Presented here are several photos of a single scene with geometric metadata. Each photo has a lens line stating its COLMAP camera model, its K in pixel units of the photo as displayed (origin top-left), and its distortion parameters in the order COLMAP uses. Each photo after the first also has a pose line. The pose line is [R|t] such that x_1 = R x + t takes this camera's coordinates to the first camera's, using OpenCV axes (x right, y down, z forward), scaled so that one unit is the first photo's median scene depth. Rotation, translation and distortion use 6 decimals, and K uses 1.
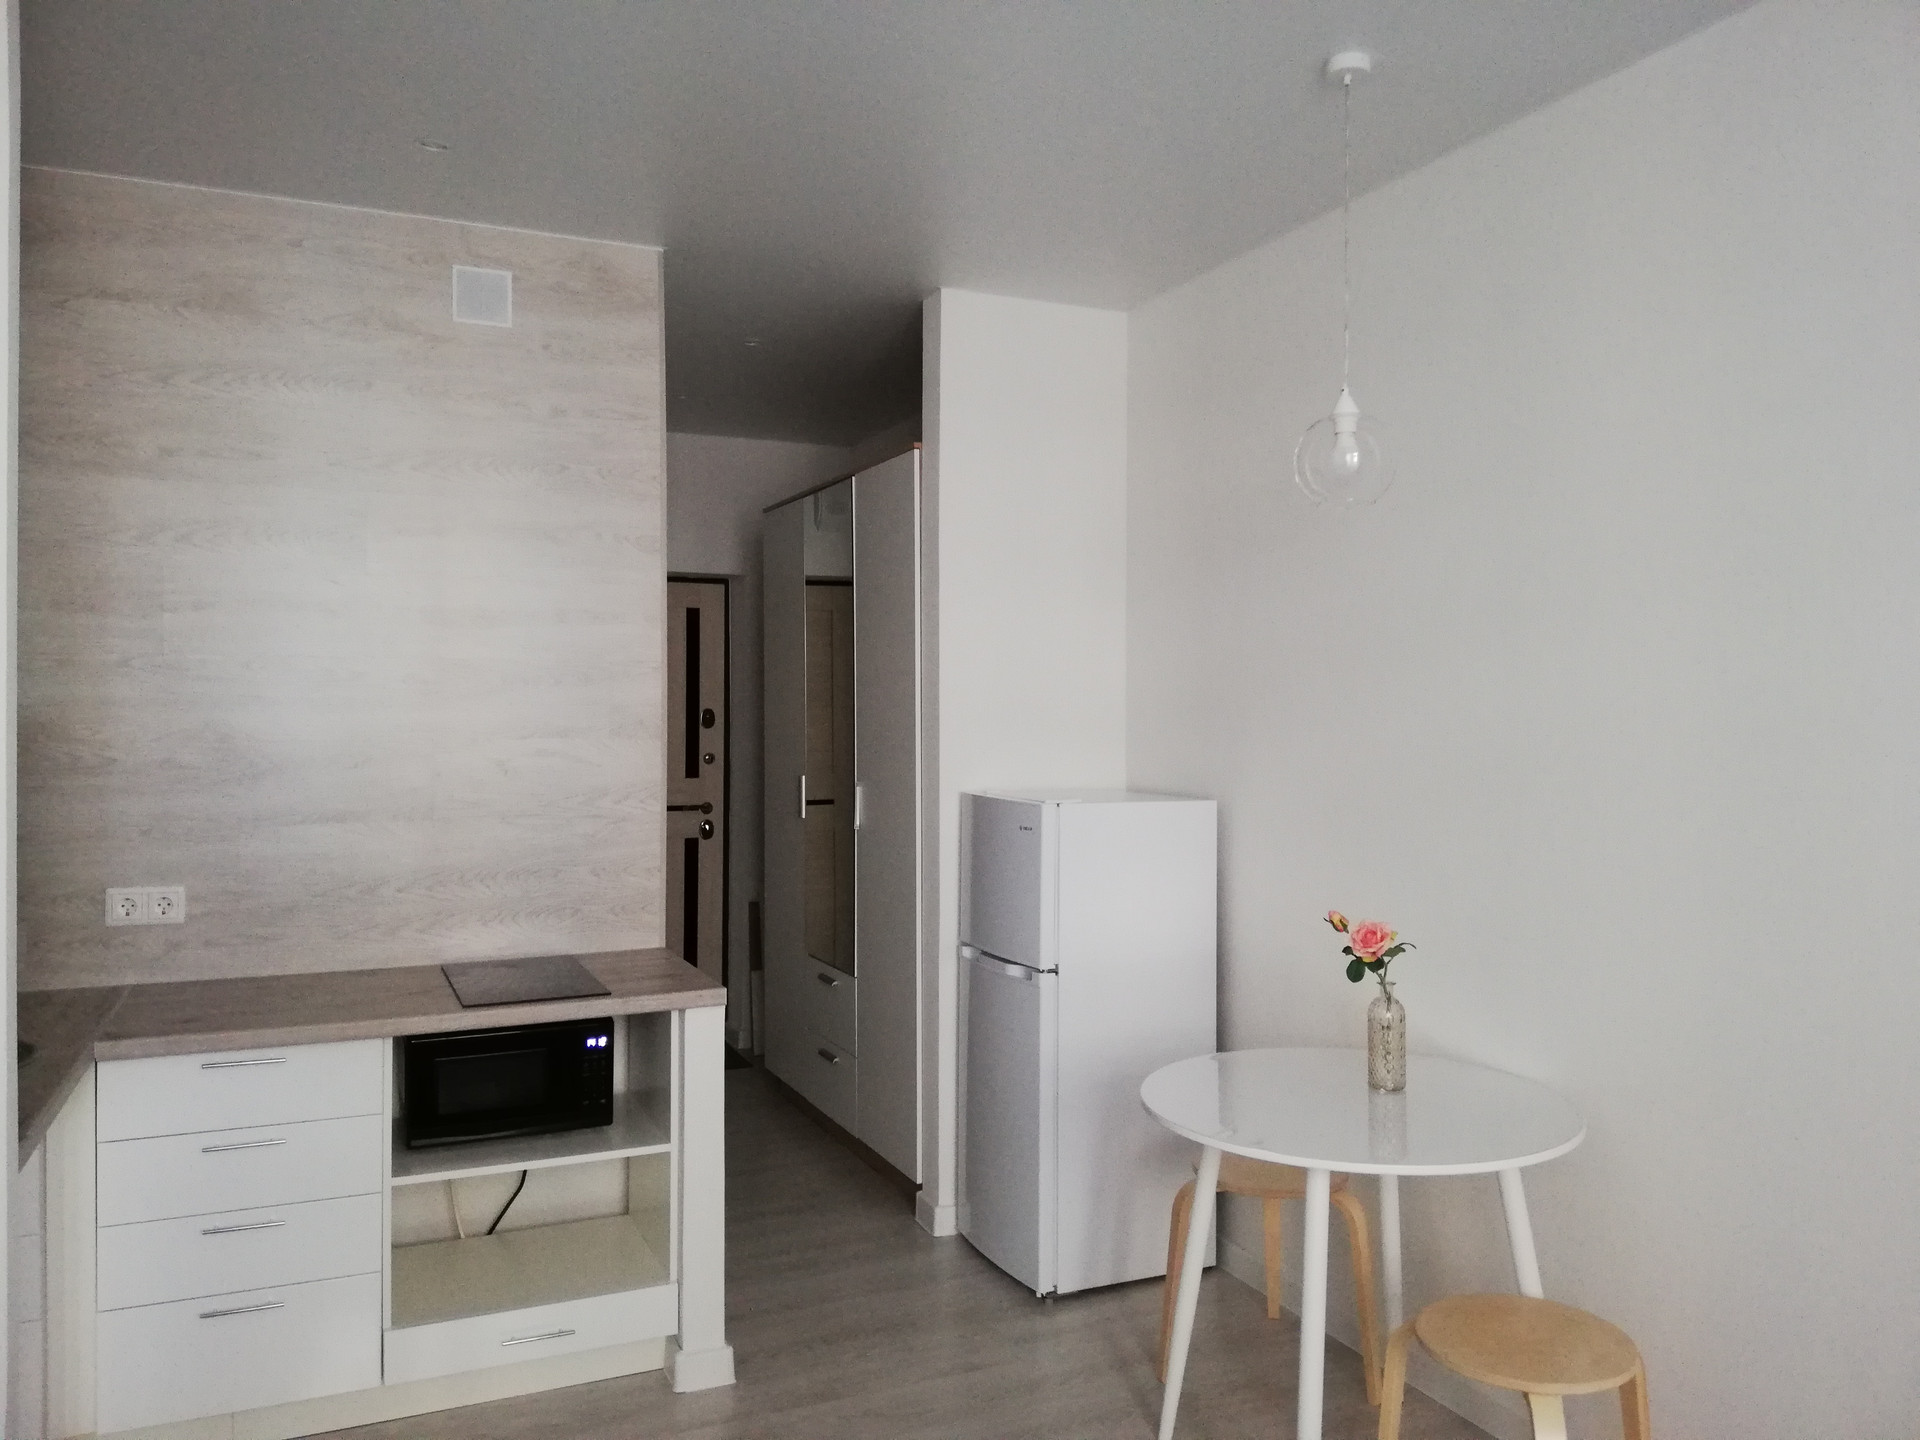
lens RADIAL K [[1470.0, 0, 964.9], [0, 1470.0, 711.2], [0, 0, 1]] dist [0.040259, -0.027814]
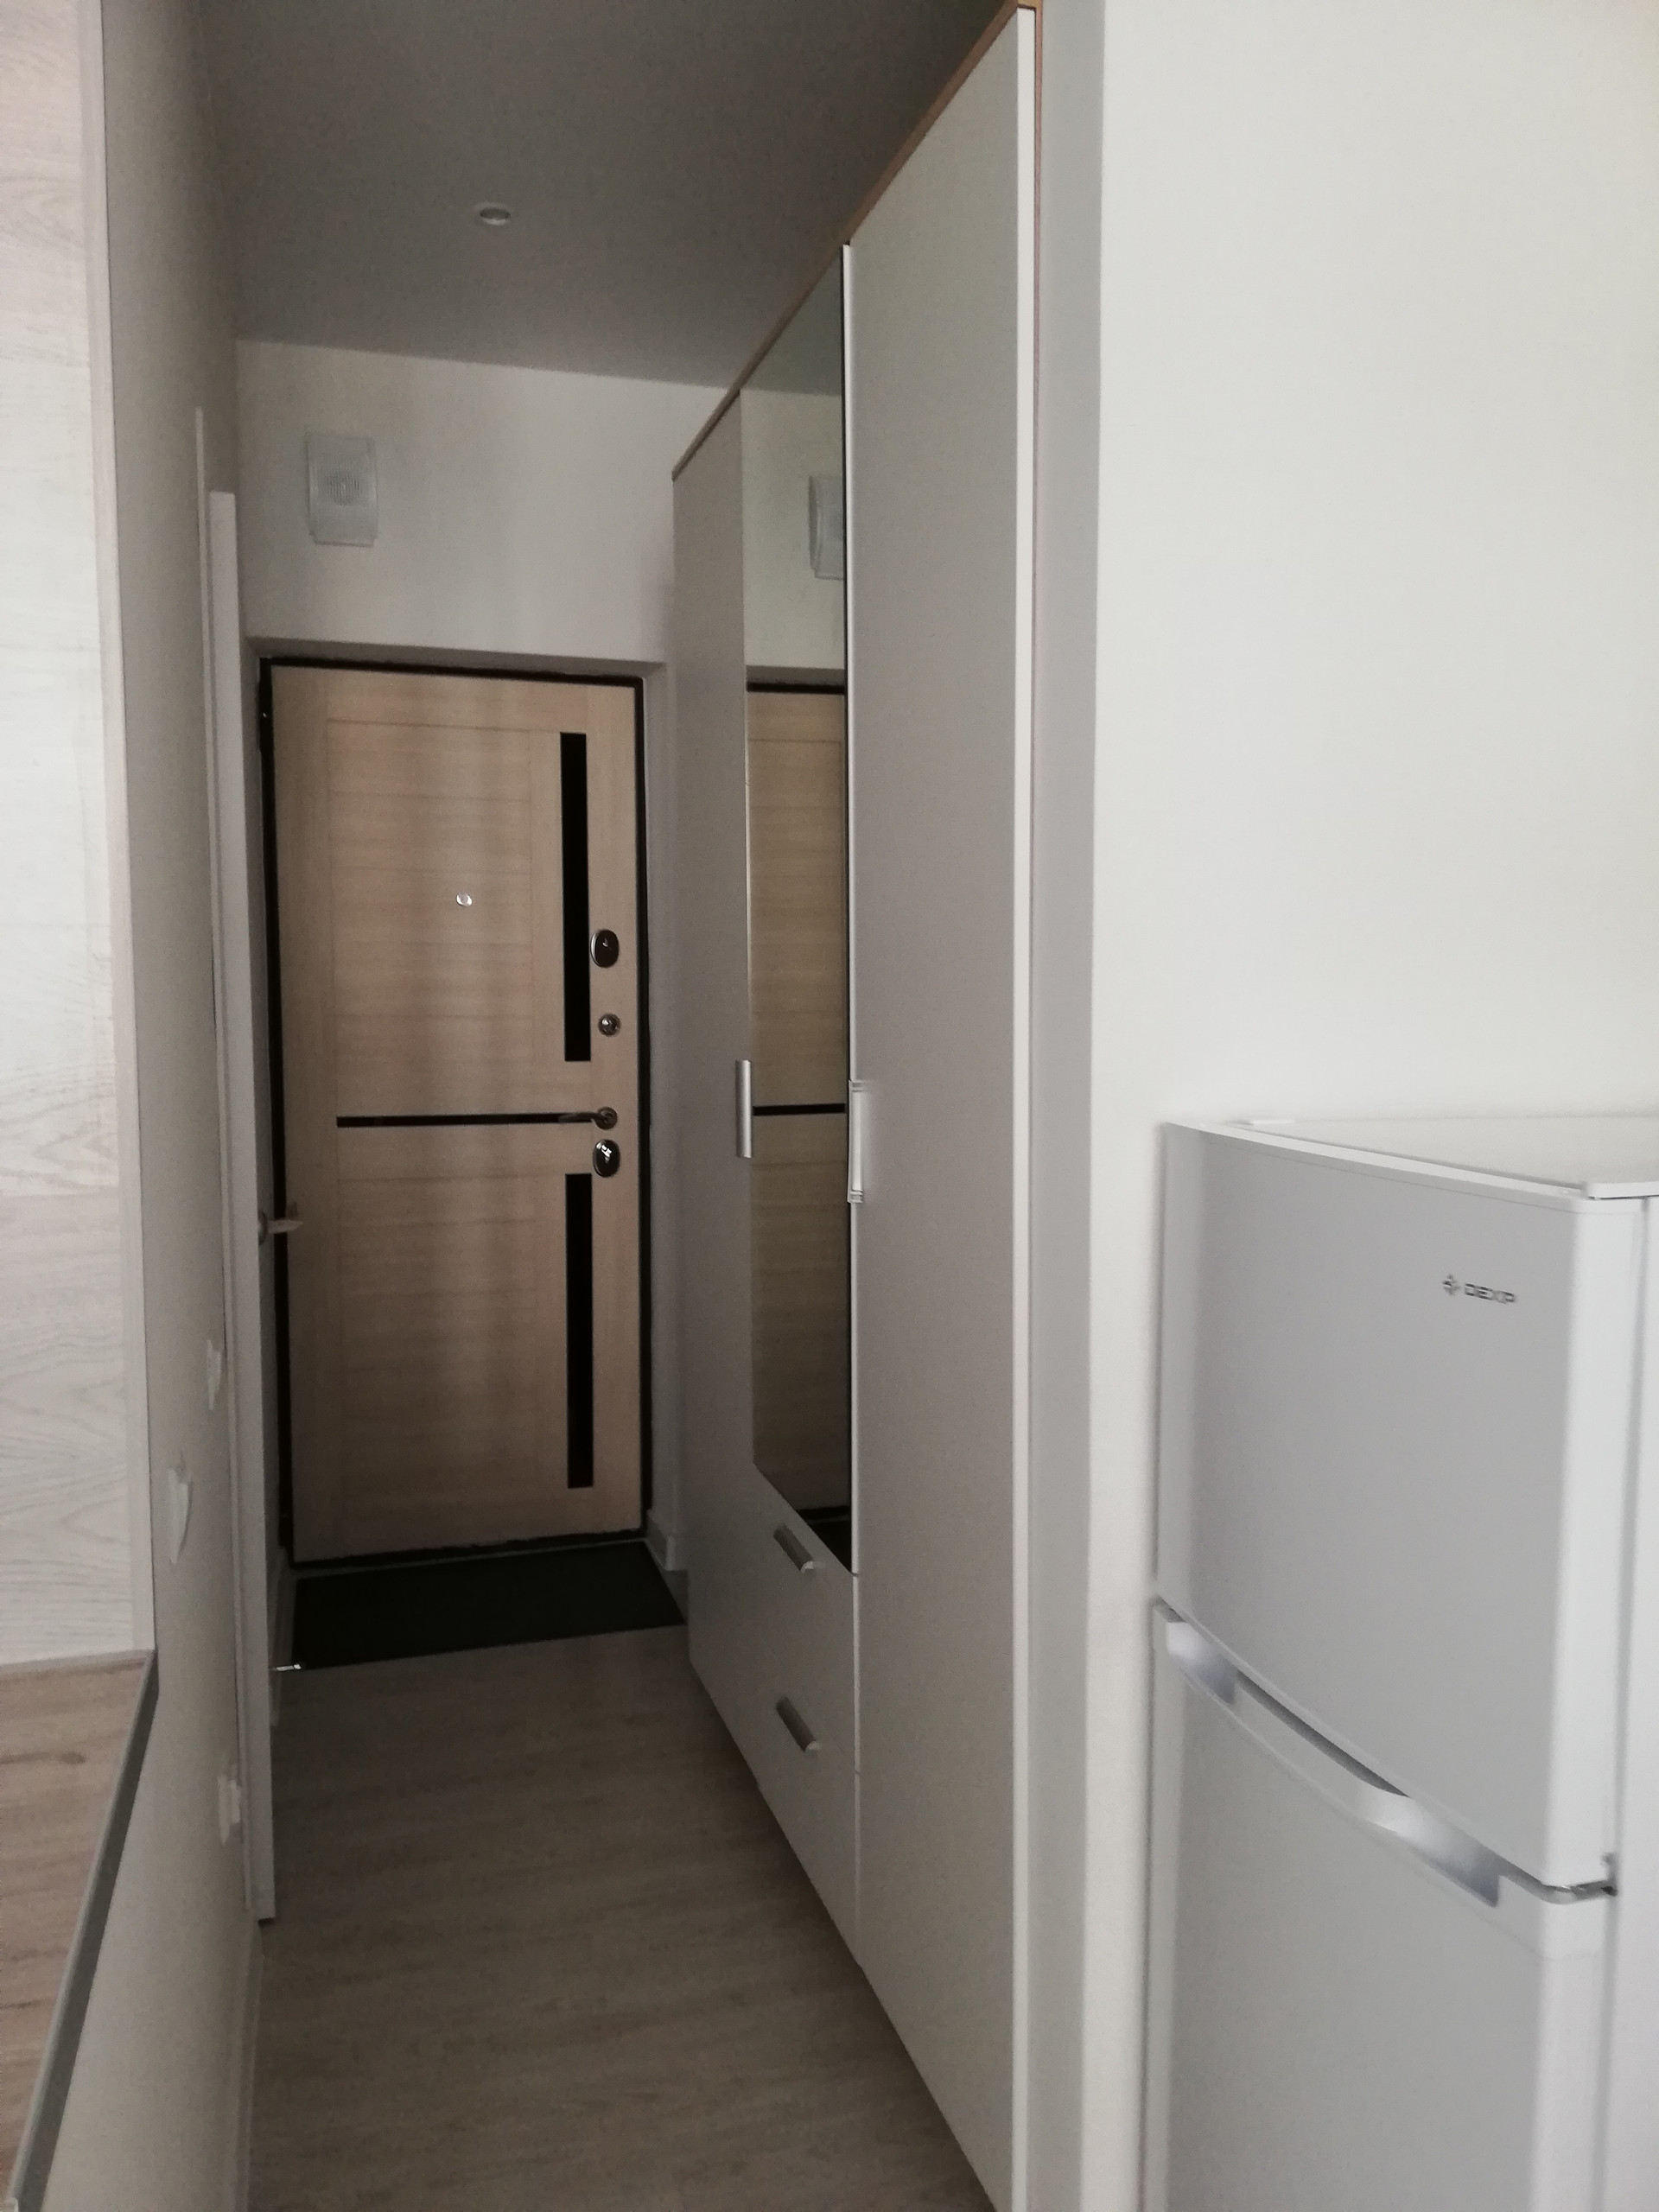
lens RADIAL K [[1693.6, 0, 828.7], [0, 1693.6, 1105.0], [0, 0, 1]] dist [0.040259, -0.027814]
pose [[0.991305, 0.006995, -0.131399, -0.027504], [0.002699, 0.997295, 0.073454, 0.028261], [0.131558, -0.073170, 0.988604, 0.701330]]
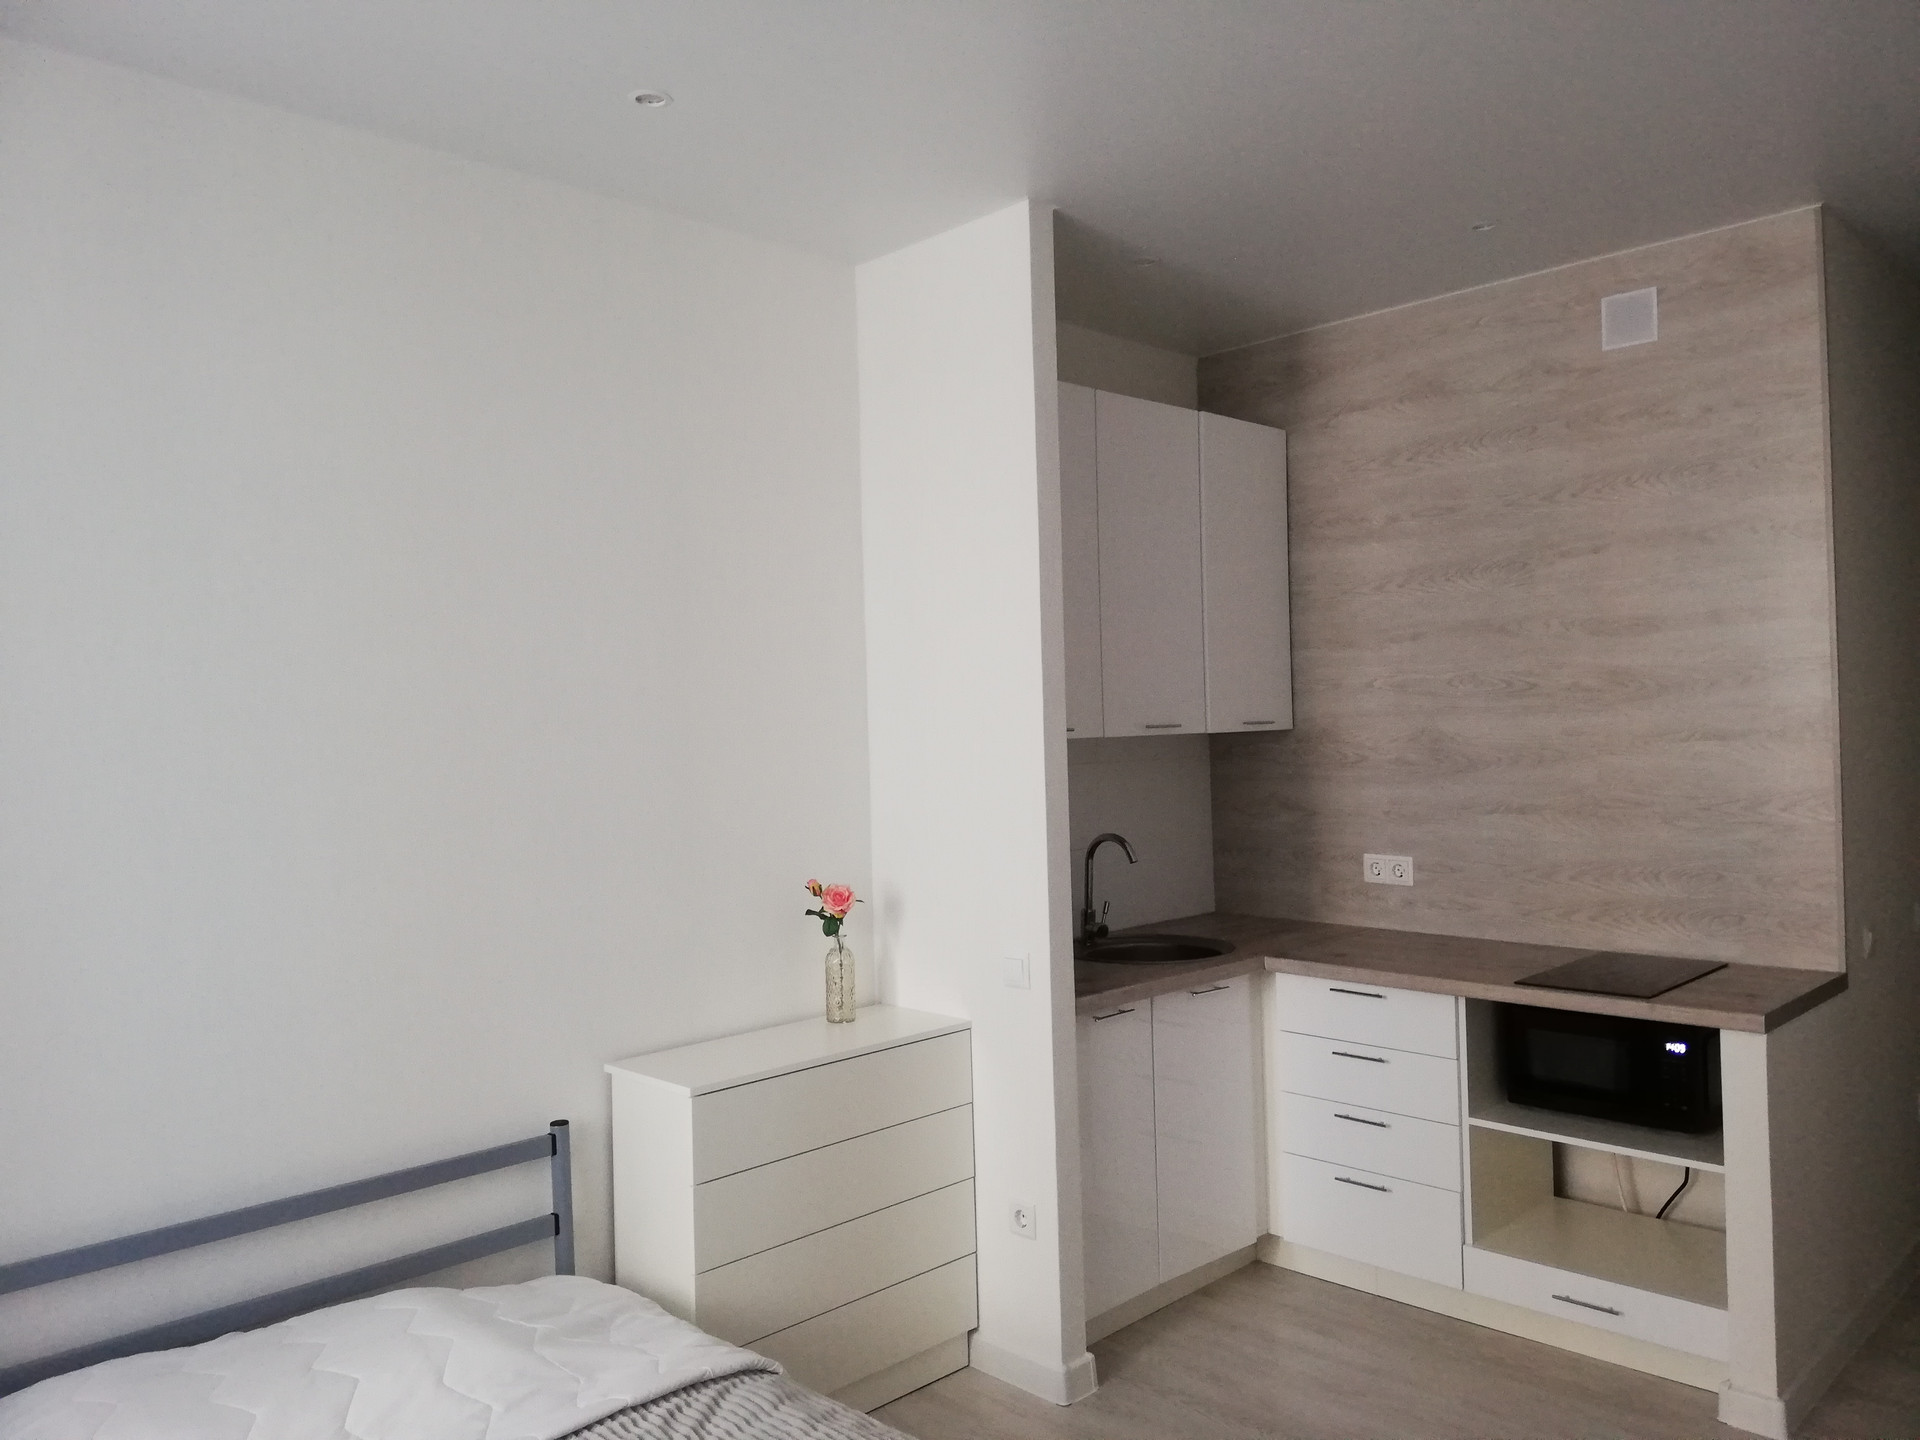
lens RADIAL K [[1470.0, 0, 957.5], [0, 1470.0, 715.6], [0, 0, 1]] dist [0.040259, -0.027814]
pose [[0.341595, -0.009525, -0.939799, 0.476936], [0.027082, 0.999633, -0.000288, -0.012447], [0.939457, -0.025353, 0.341728, 0.182440]]
